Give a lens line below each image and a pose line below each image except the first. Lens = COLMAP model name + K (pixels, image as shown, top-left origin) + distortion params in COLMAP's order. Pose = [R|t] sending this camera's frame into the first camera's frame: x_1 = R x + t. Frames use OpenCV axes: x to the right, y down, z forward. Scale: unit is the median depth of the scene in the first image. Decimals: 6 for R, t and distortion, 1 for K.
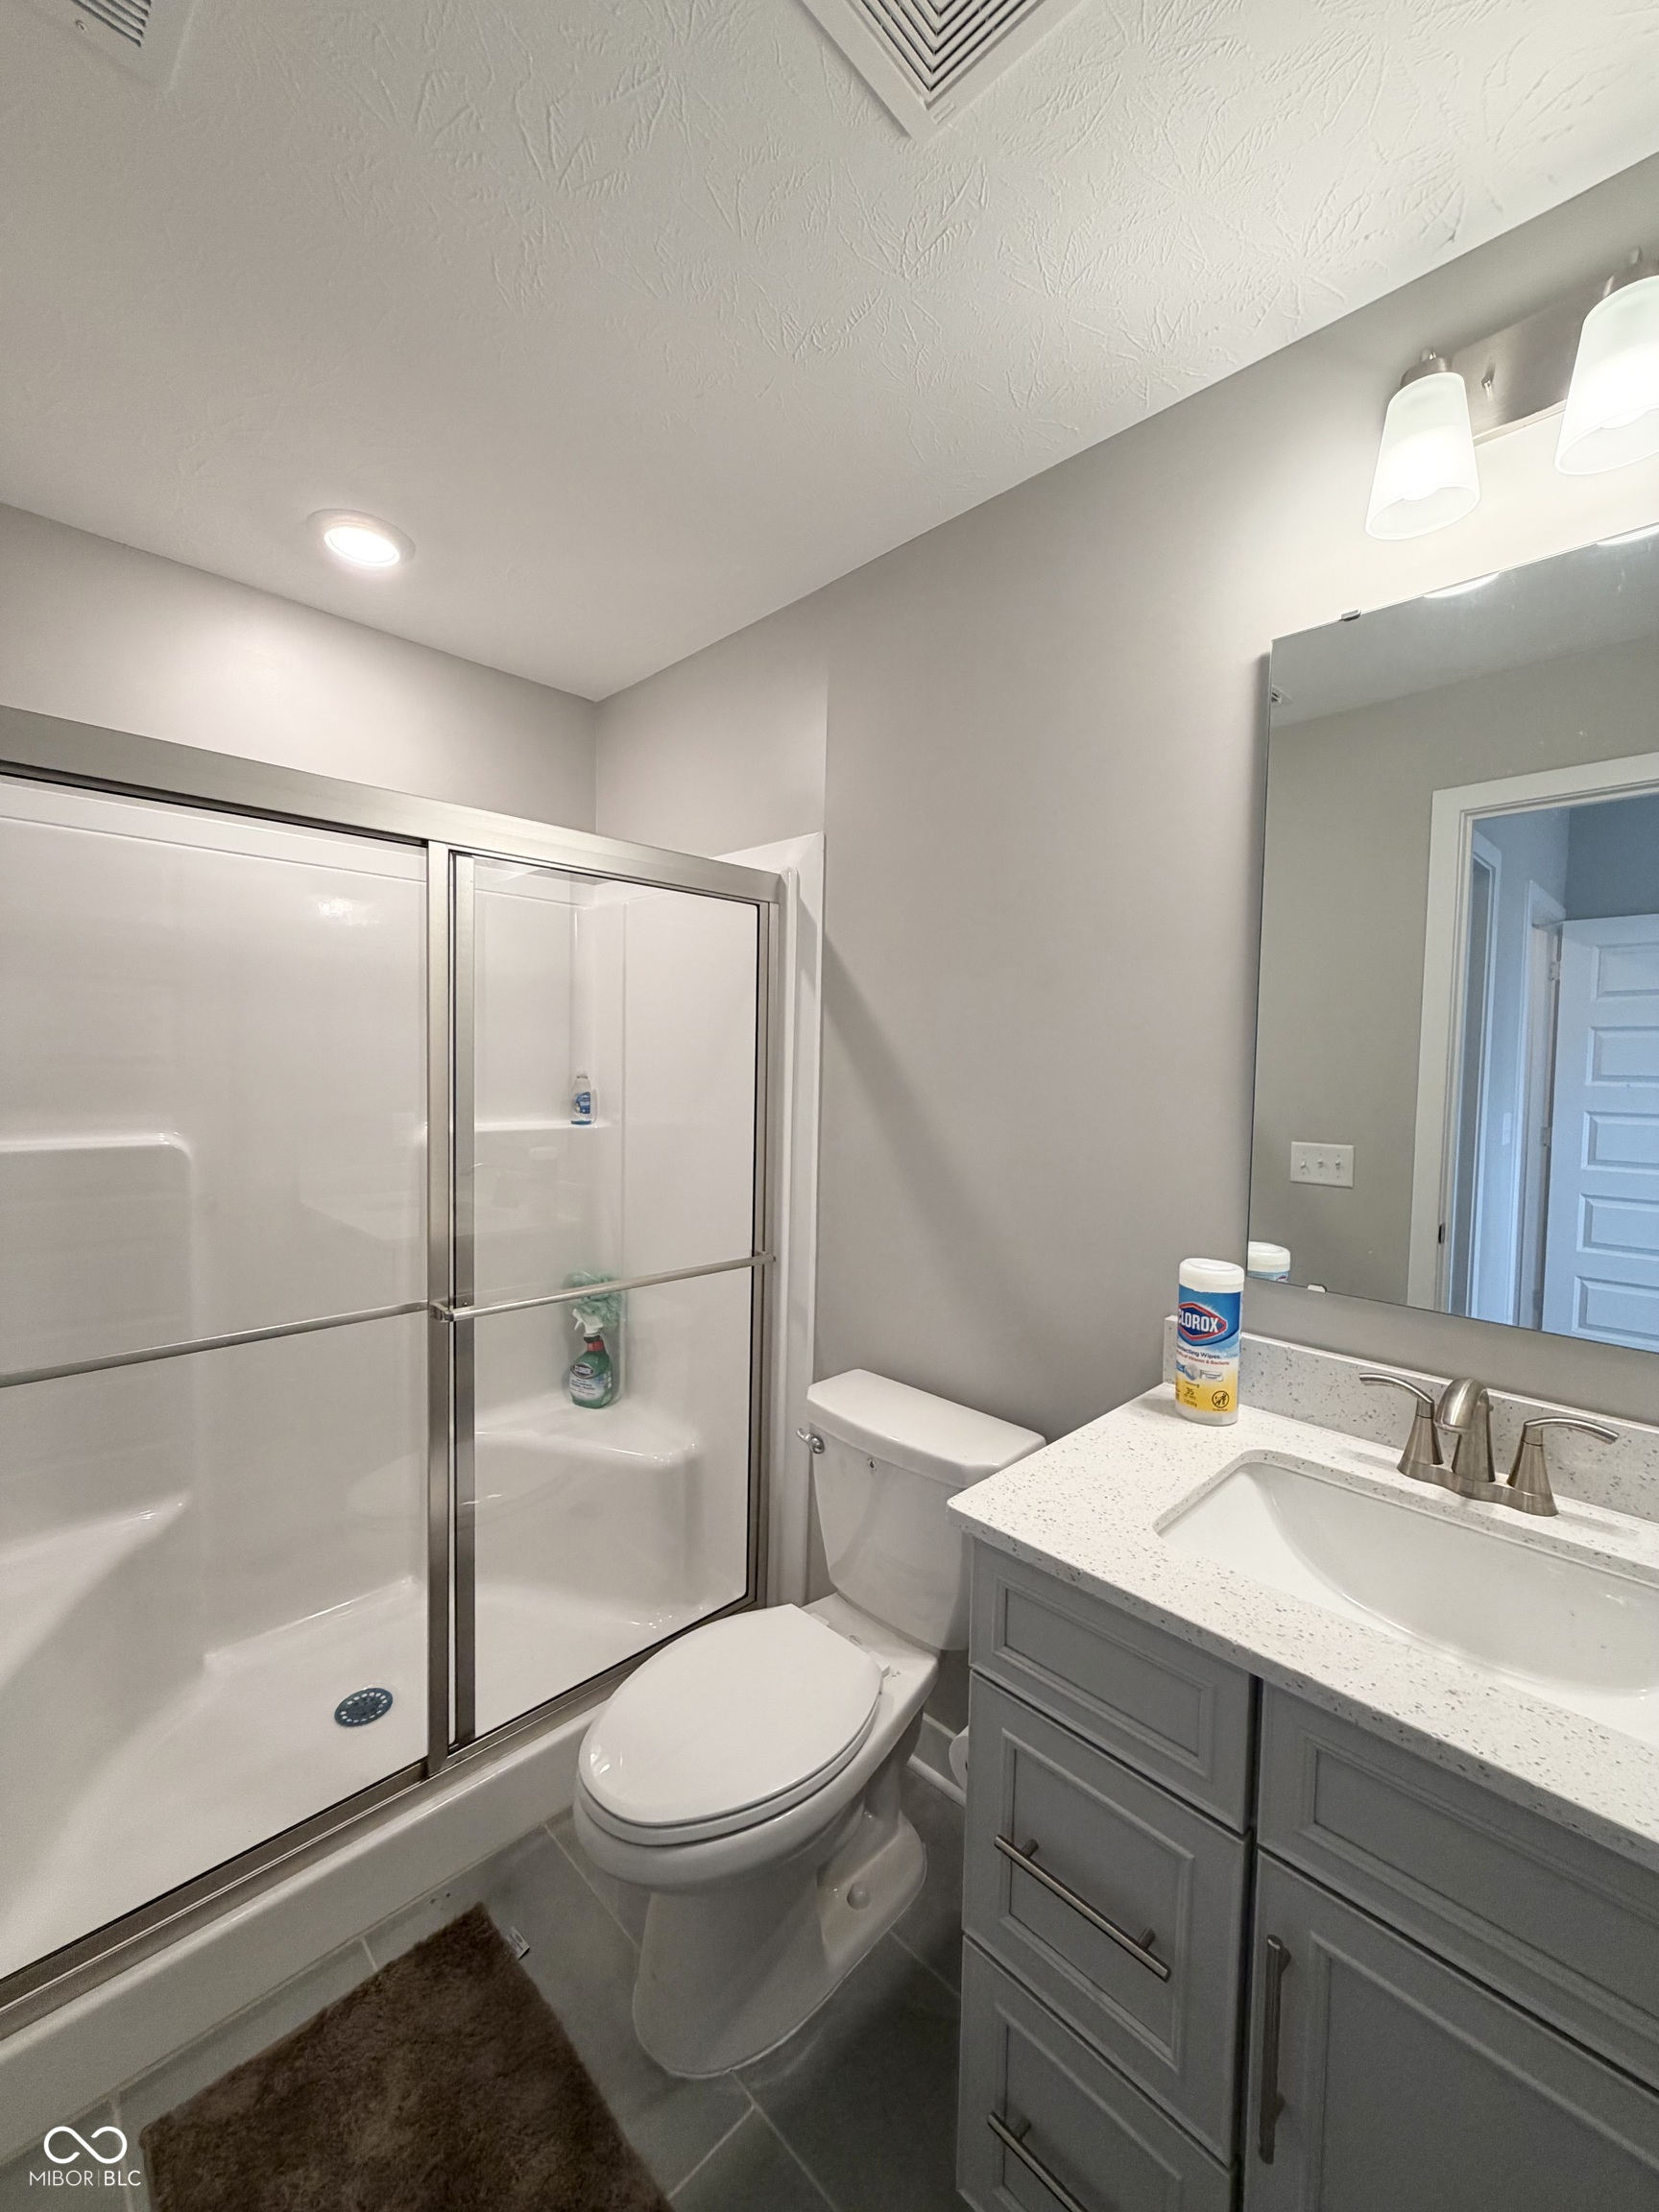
lens RADIAL K [[880.1, 0, 826.2], [0, 880.1, 1103.1], [0, 0, 1]] dist [0.004200, -0.000063]
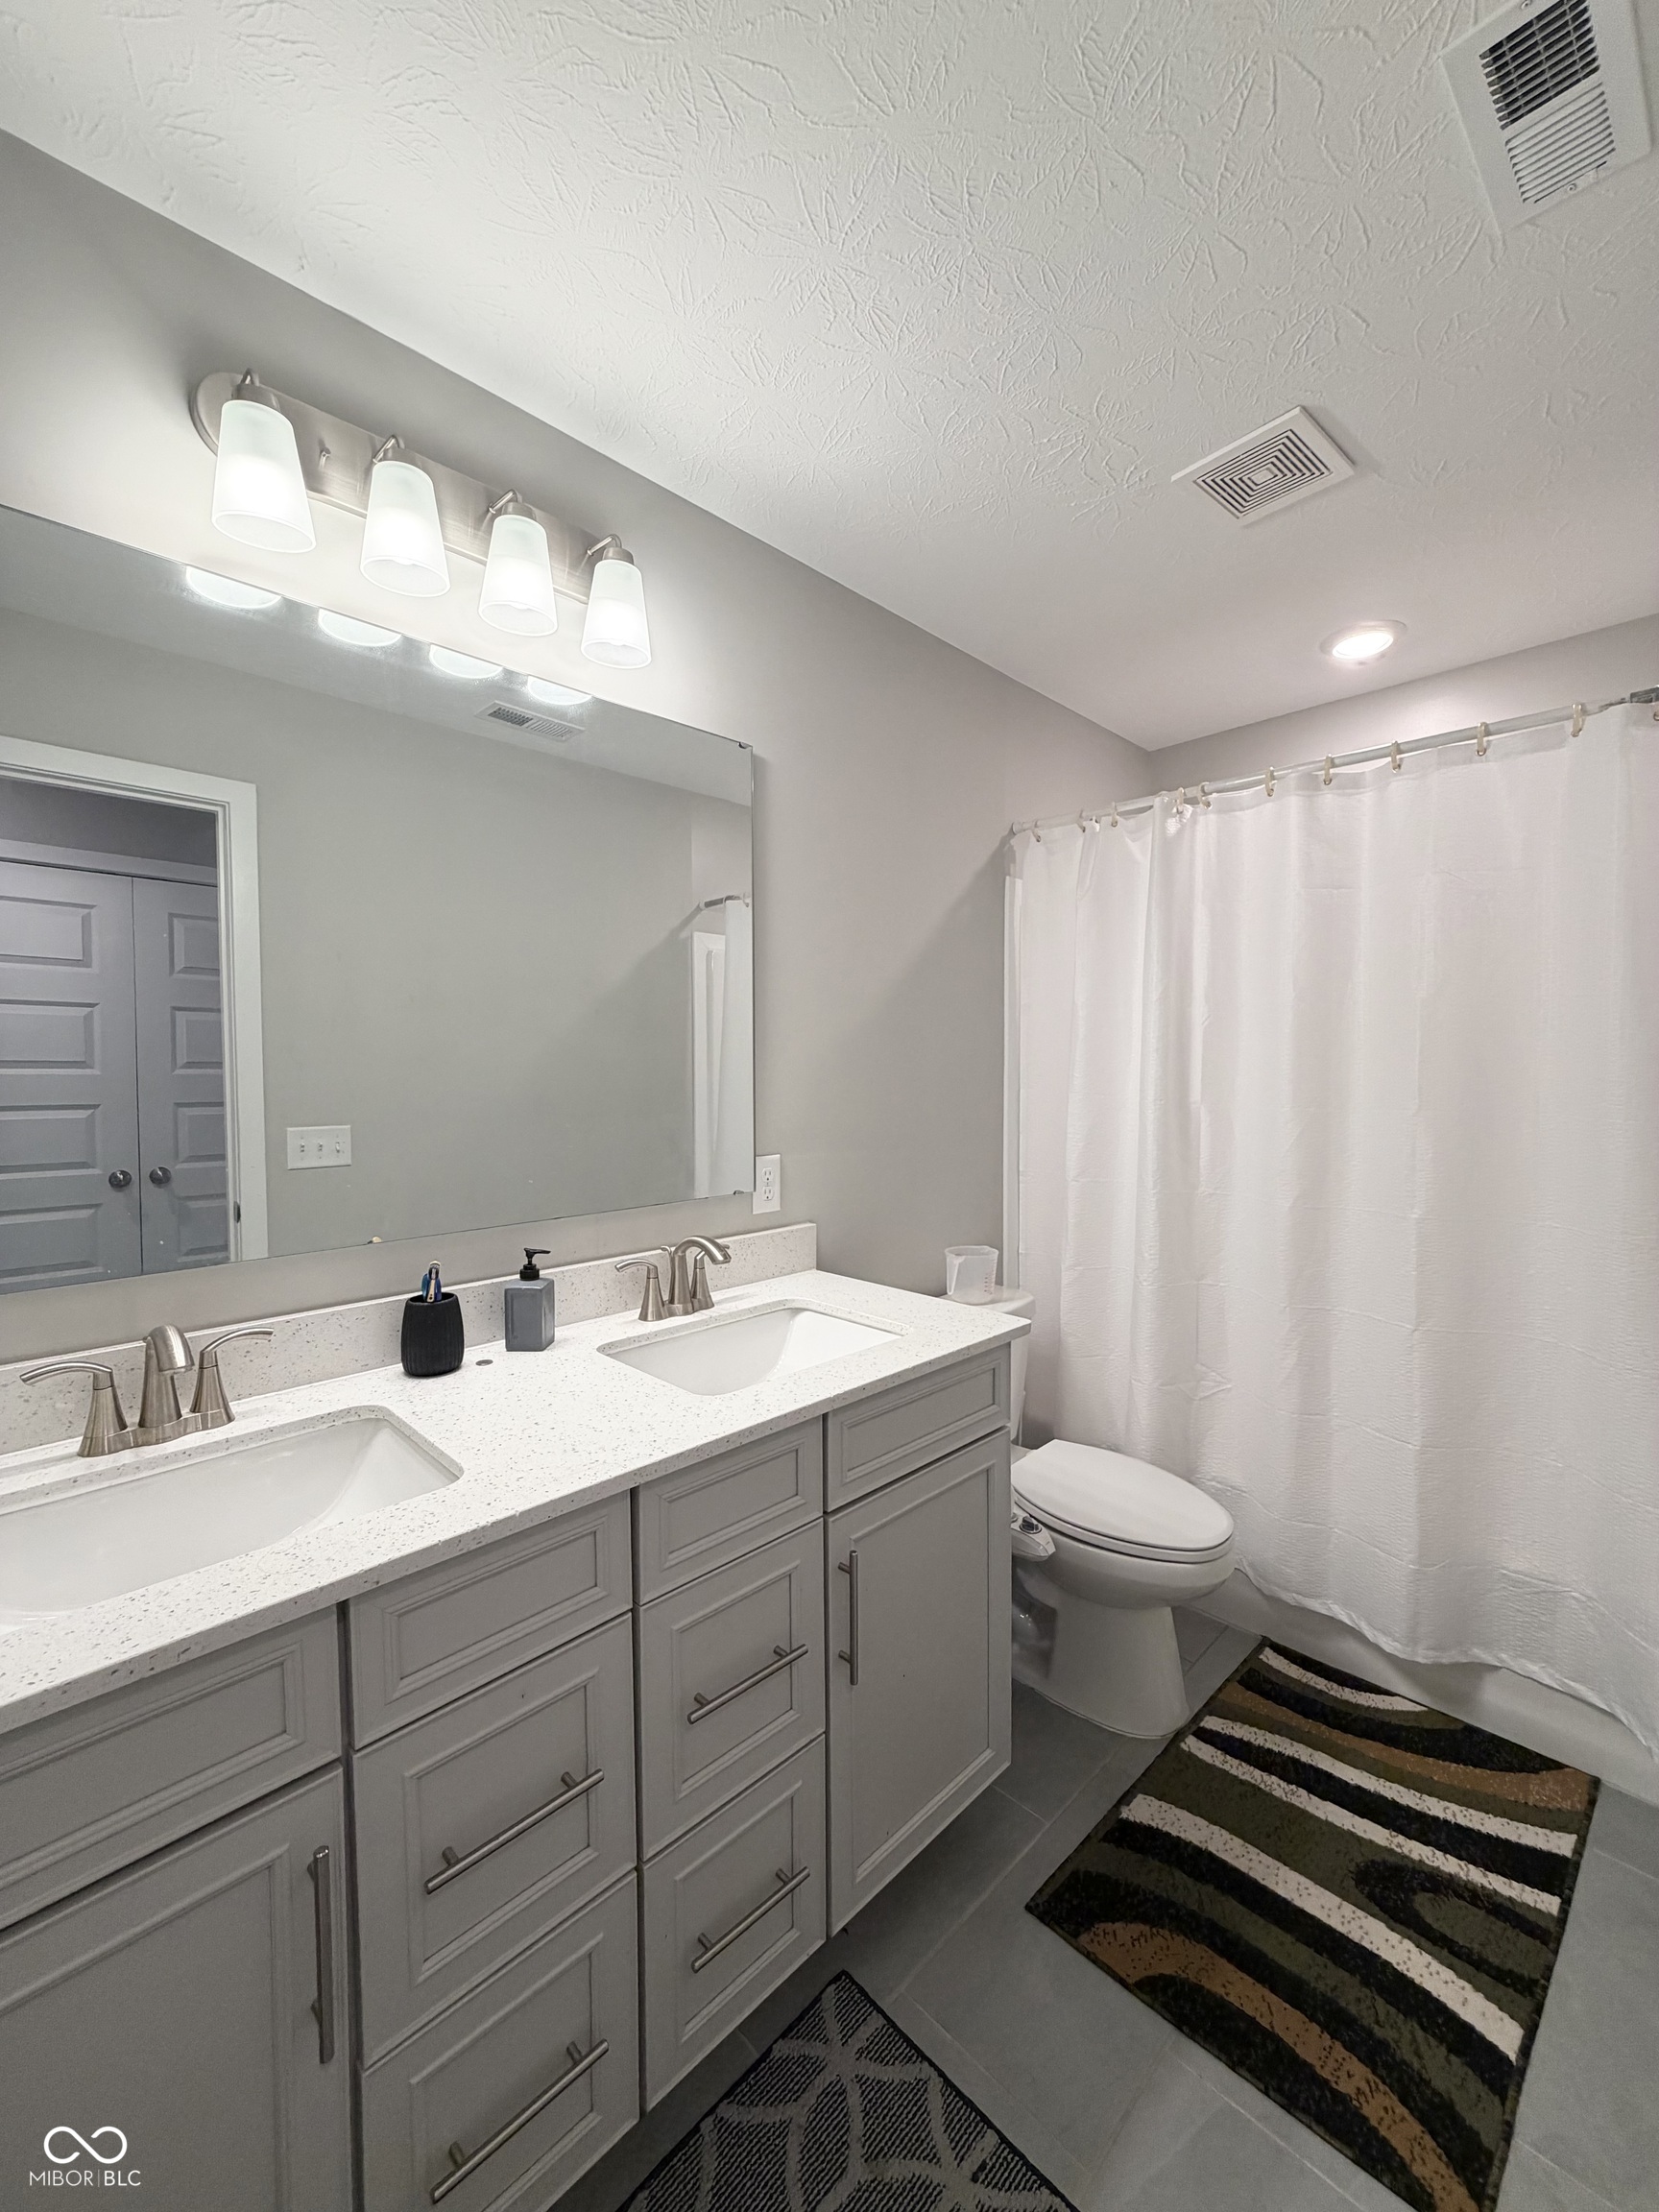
lens RADIAL K [[880.1, 0, 826.6], [0, 880.1, 1104.5], [0, 0, 1]] dist [0.004200, -0.000063]
pose [[0.016172, -0.098262, 0.995029, -0.273255], [0.024224, 0.994906, 0.097856, -0.039125], [-0.999576, 0.022521, 0.018470, 0.186134]]
